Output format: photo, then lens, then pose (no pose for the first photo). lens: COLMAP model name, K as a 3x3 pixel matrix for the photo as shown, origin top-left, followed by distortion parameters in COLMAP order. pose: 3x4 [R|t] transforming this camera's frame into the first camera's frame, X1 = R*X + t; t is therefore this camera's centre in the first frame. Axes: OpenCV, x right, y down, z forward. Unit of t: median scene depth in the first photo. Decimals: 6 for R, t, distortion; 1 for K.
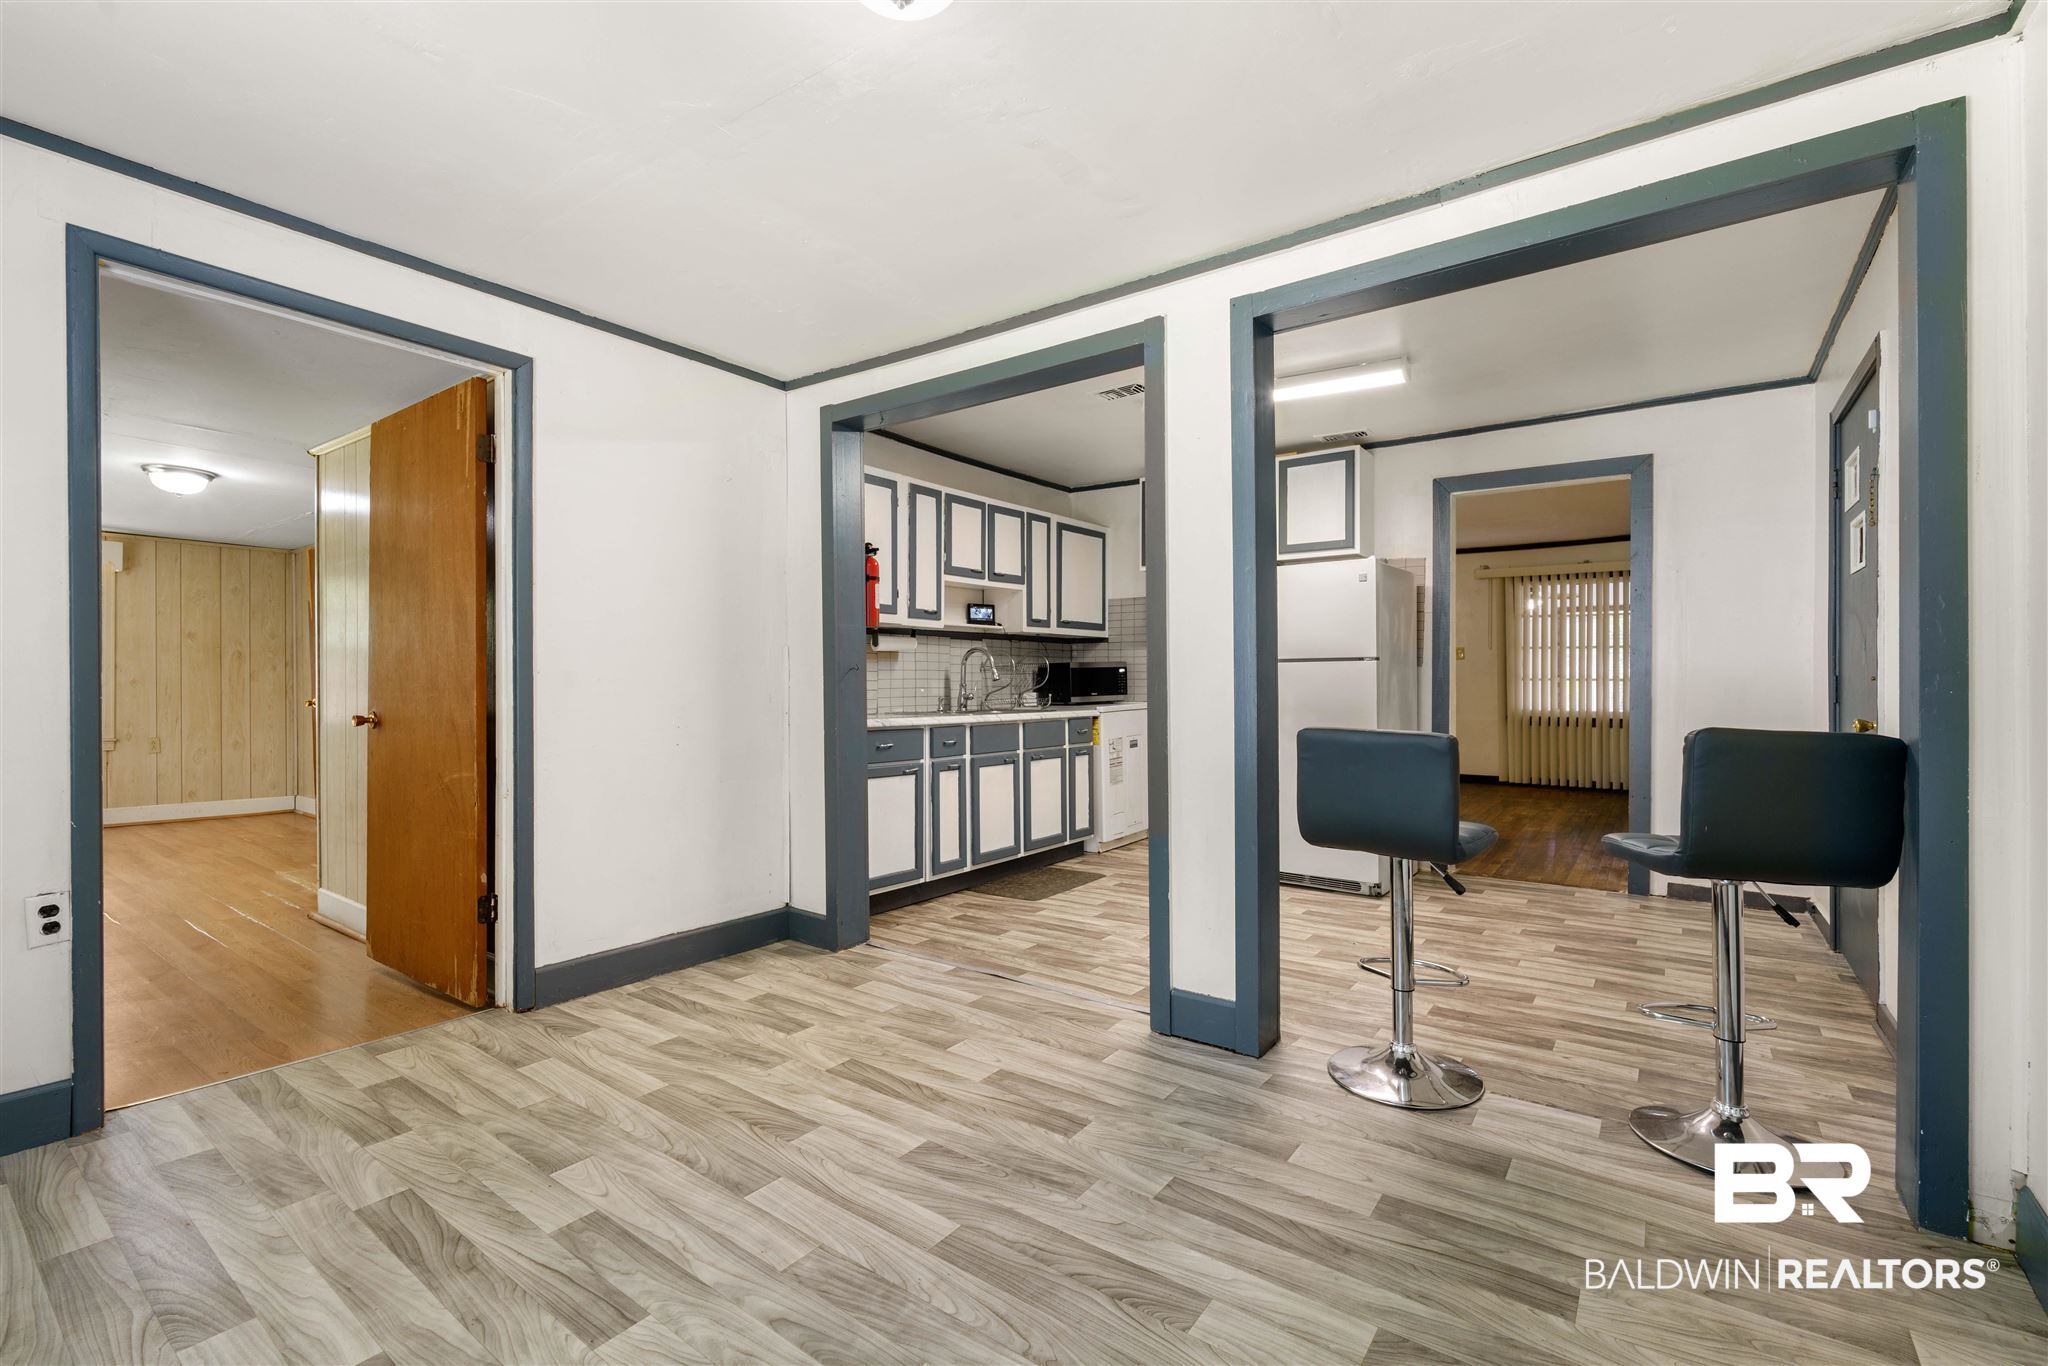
lens RADIAL K [[889.0, 0, 1022.4], [0, 889.0, 682.1], [0, 0, 1]] dist [0.000556, -0.001111]
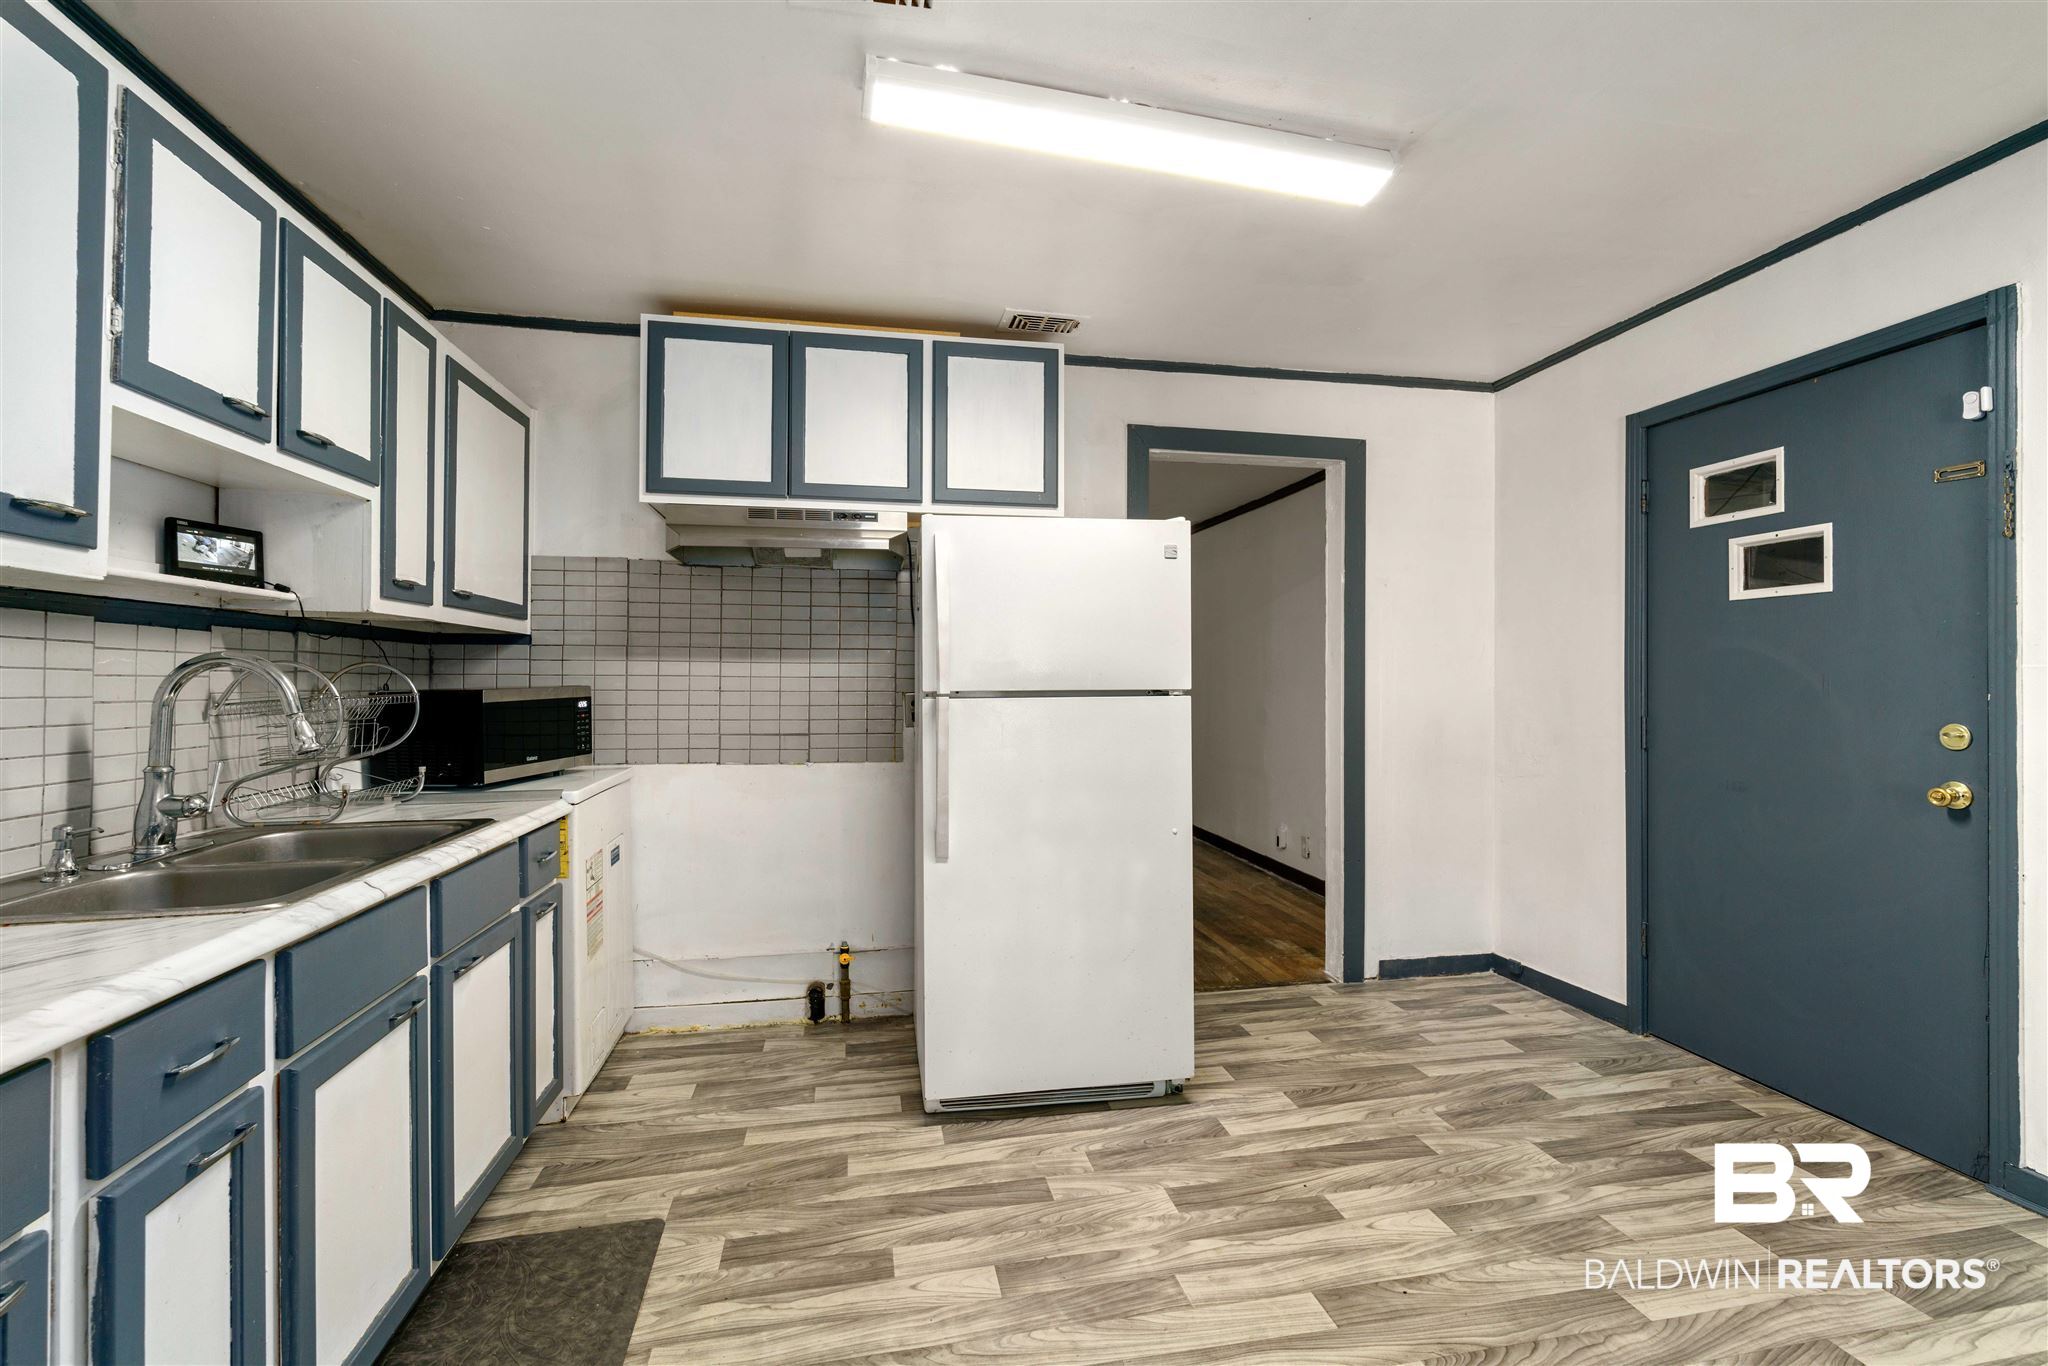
lens RADIAL K [[889.0, 0, 1023.9], [0, 889.0, 673.9], [0, 0, 1]] dist [0.000556, -0.001111]
pose [[0.685314, 0.008190, 0.728201, -0.085429], [0.002043, 0.999911, -0.013169, -0.025755], [-0.728245, 0.010513, 0.685237, 0.559446]]
